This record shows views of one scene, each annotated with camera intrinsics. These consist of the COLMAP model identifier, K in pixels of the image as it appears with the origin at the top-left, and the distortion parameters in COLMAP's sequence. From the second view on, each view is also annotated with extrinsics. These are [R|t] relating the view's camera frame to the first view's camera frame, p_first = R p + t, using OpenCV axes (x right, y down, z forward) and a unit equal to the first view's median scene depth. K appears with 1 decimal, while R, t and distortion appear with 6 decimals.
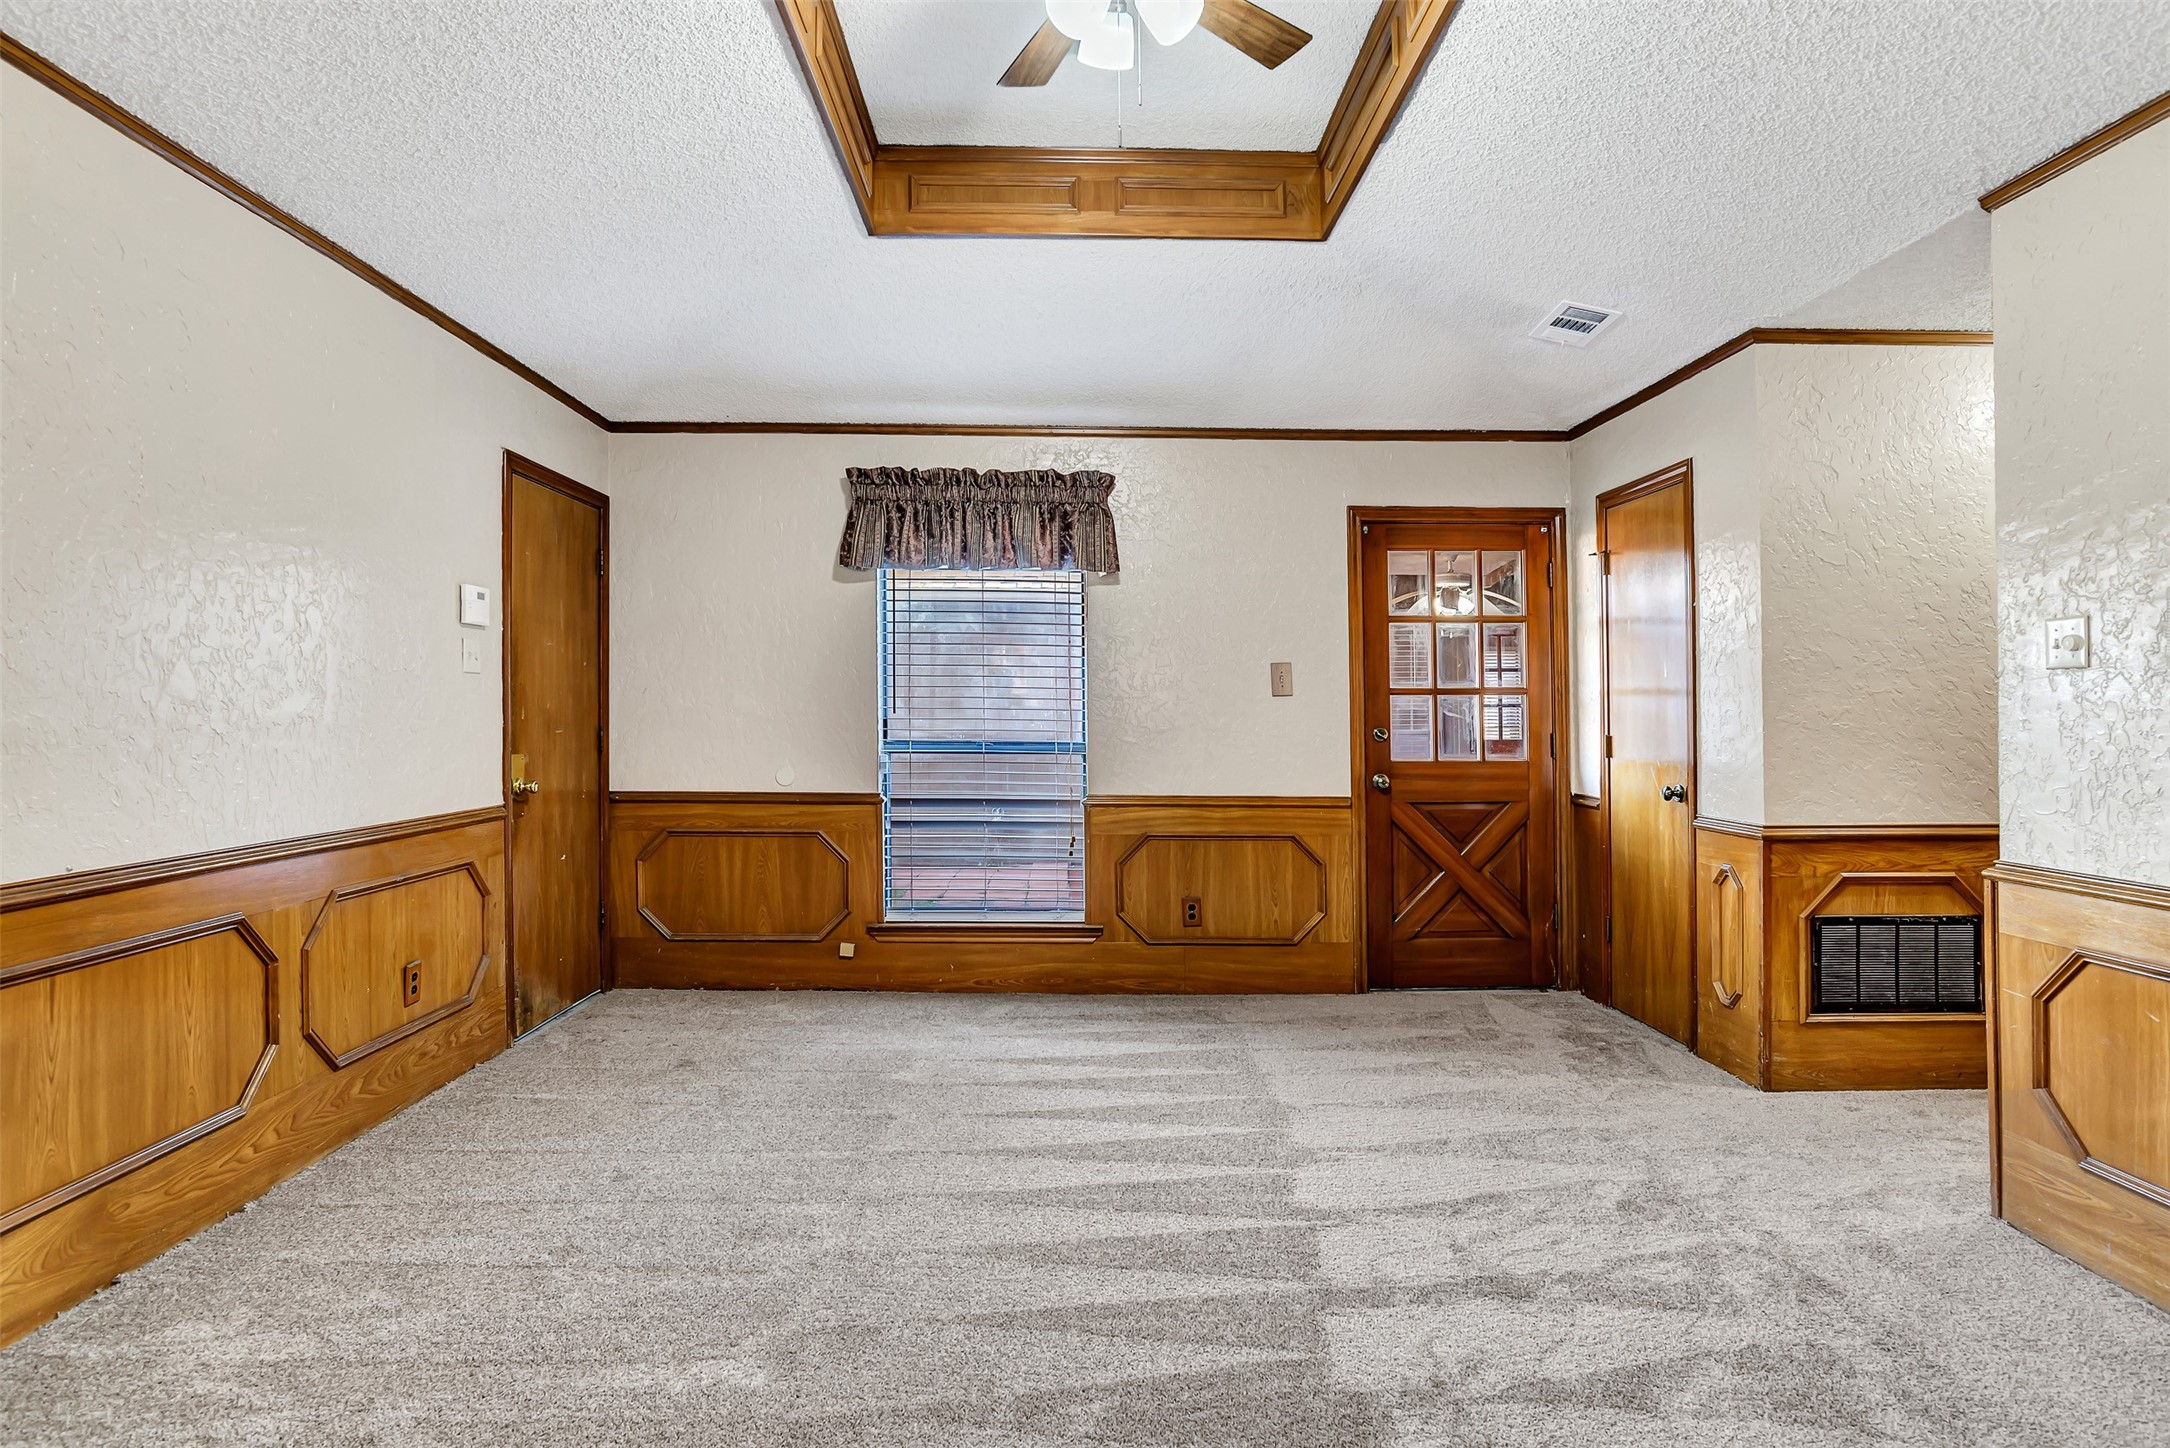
lens RADIAL K [[1218.4, 0, 1096.8], [0, 1218.4, 713.0], [0, 0, 1]] dist [-0.039615, 0.013981]
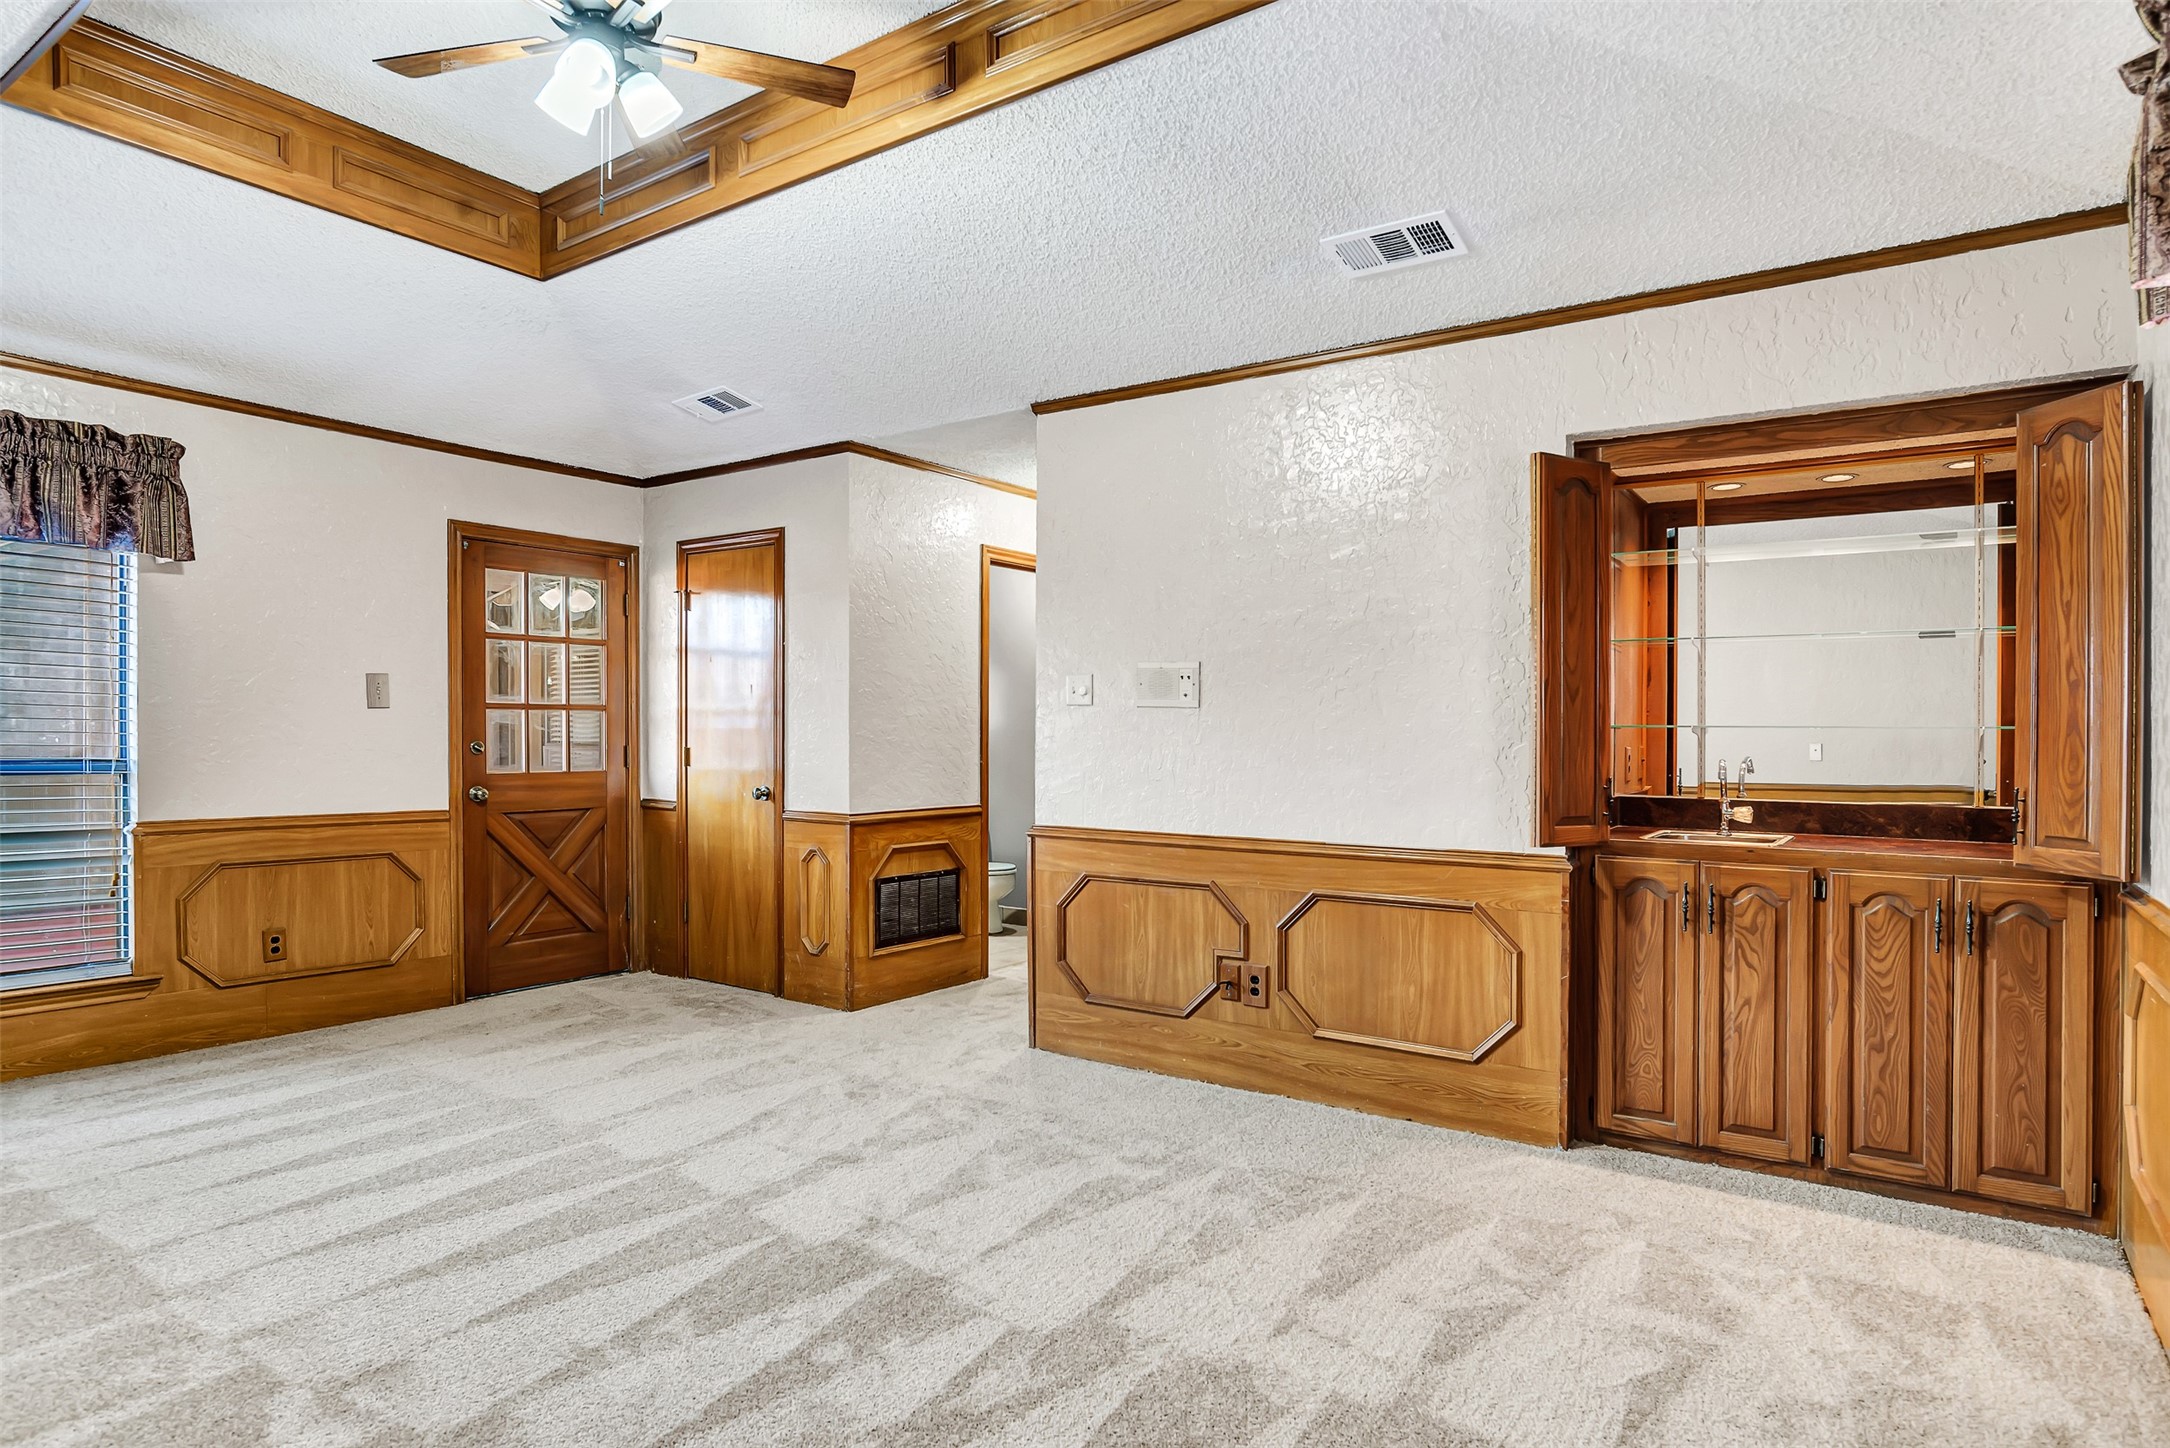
lens RADIAL K [[1218.4, 0, 1063.1], [0, 1218.4, 751.4], [0, 0, 1]] dist [-0.039615, 0.013981]
pose [[0.598987, -0.008904, 0.800709, -0.376157], [-0.009113, 0.999798, 0.017935, -0.002482], [-0.800707, -0.018039, 0.598785, 0.000393]]
